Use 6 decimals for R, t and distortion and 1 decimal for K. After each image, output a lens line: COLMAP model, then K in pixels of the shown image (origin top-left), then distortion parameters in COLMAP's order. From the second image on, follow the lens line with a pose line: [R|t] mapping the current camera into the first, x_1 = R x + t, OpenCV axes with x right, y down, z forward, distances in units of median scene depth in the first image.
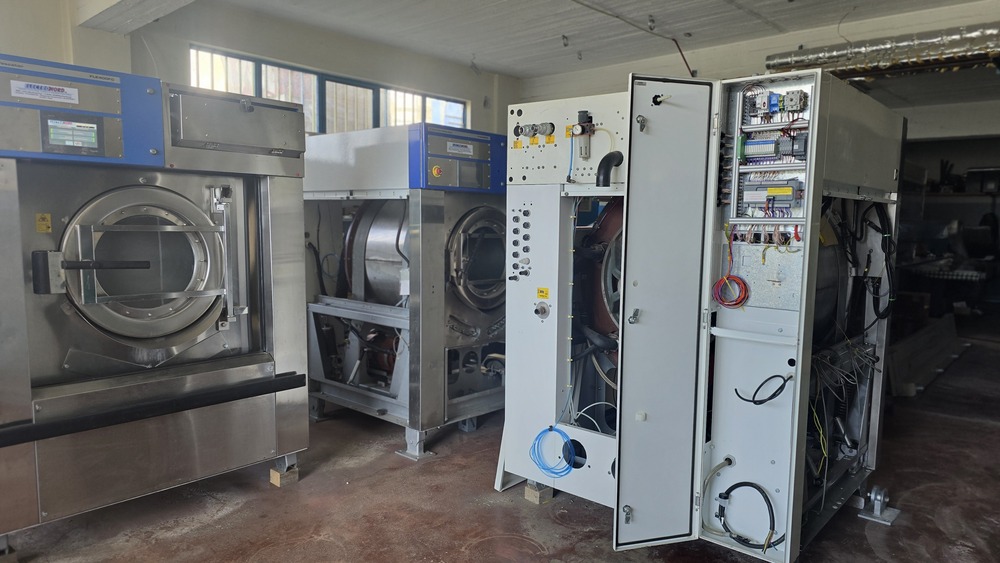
lens RADIAL K [[671.7, 0, 523.0], [0, 671.7, 287.5], [0, 0, 1]] dist [0.062011, -0.054945]
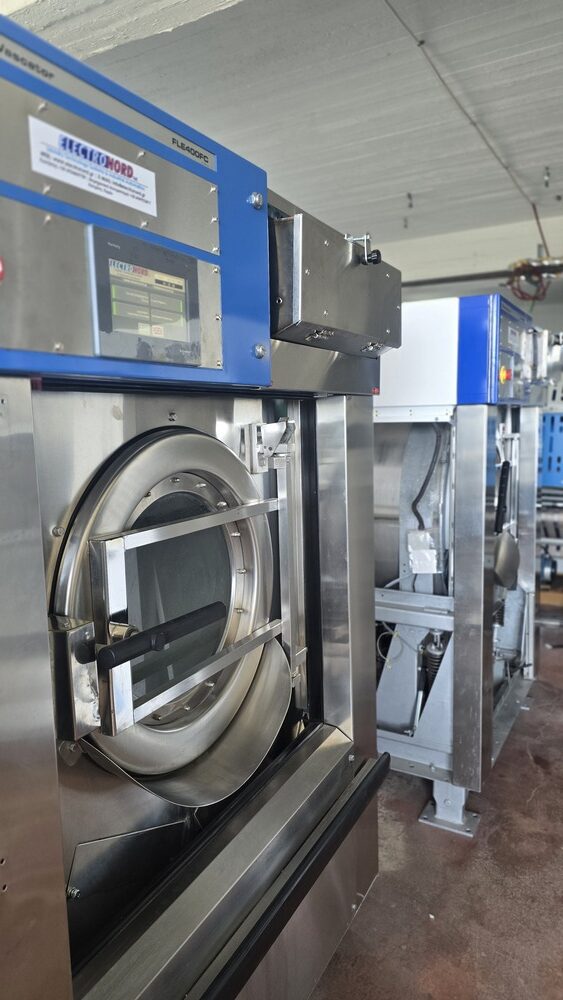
lens RADIAL K [[674.3, 0, 287.5], [0, 674.3, 505.6], [0, 0, 1]] dist [0.061308, -0.061917]
pose [[0.975703, -0.057246, 0.211486, -0.541049], [0.049863, 0.997951, 0.040086, -0.105496], [-0.213348, -0.028567, 0.976559, 0.515090]]
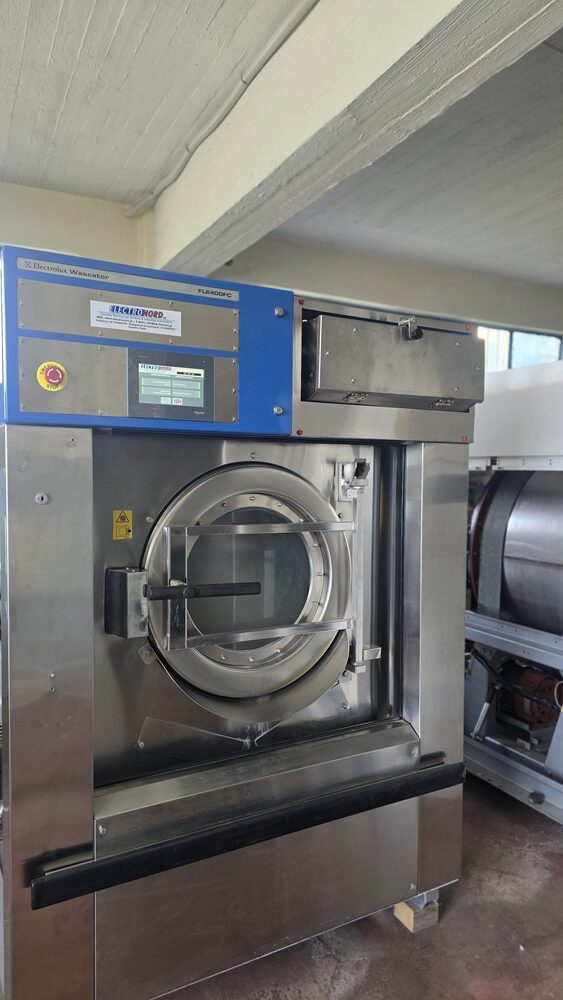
lens RADIAL K [[671.7, 0, 276.2], [0, 671.7, 512.9], [0, 0, 1]] dist [0.062011, -0.054945]
pose [[0.934675, 0.021786, -0.354834, -0.285627], [-0.035701, 0.998827, -0.032716, -0.076145], [0.353705, 0.043247, 0.934357, 0.381919]]
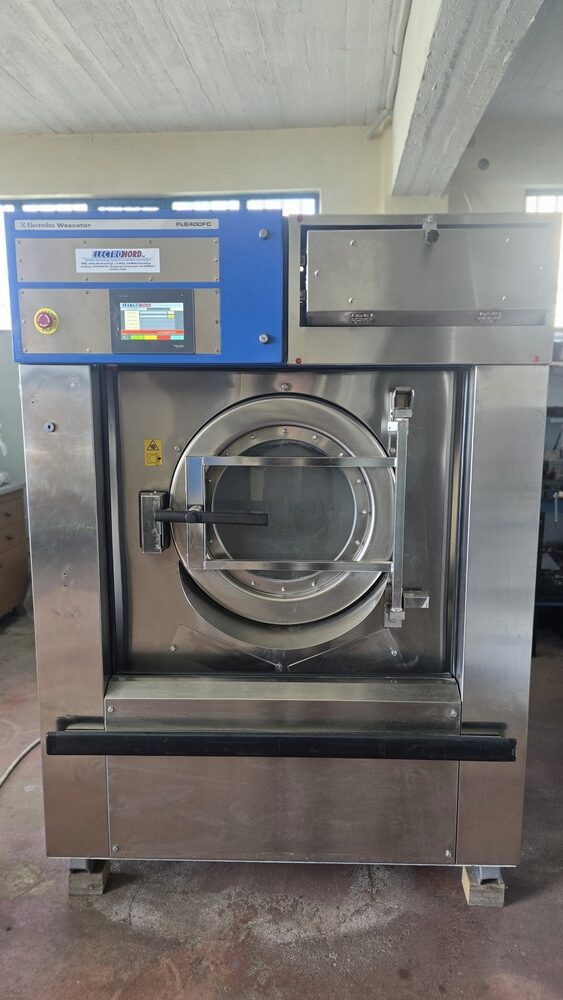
lens RADIAL K [[671.7, 0, 276.2], [0, 671.7, 512.9], [0, 0, 1]] dist [0.062011, -0.054945]
pose [[0.620291, 0.116789, -0.775628, -0.050484], [-0.070683, 0.993153, 0.093016, -0.090130], [0.781181, -0.002873, 0.624298, 0.556757]]
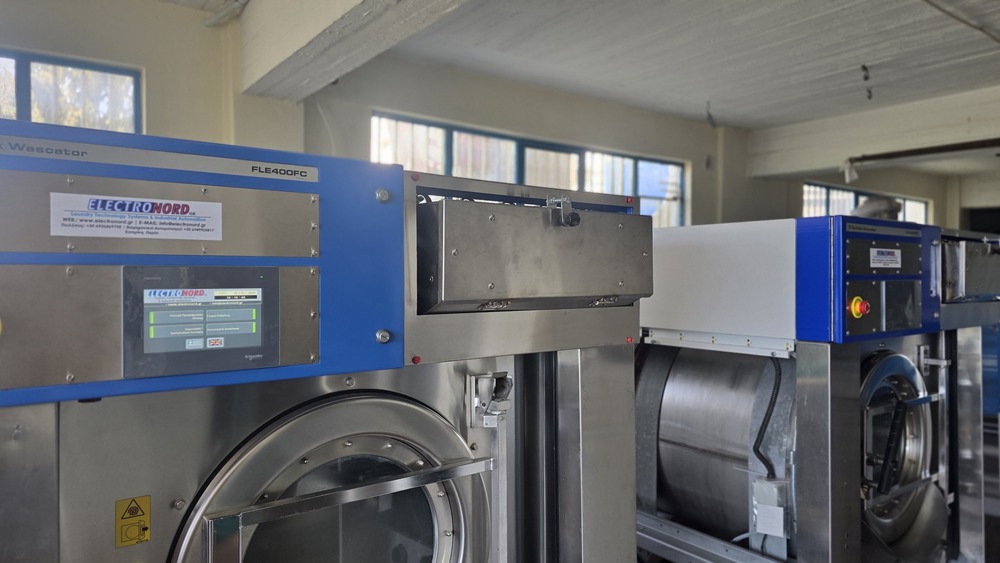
lens RADIAL K [[674.3, 0, 515.4], [0, 674.3, 278.5], [0, 0, 1]] dist [0.061308, -0.061917]
pose [[0.982017, -0.012471, -0.188383, -0.335992], [-0.005376, 0.995564, -0.093932, -0.171807], [0.188718, 0.093256, 0.977593, 0.531386]]
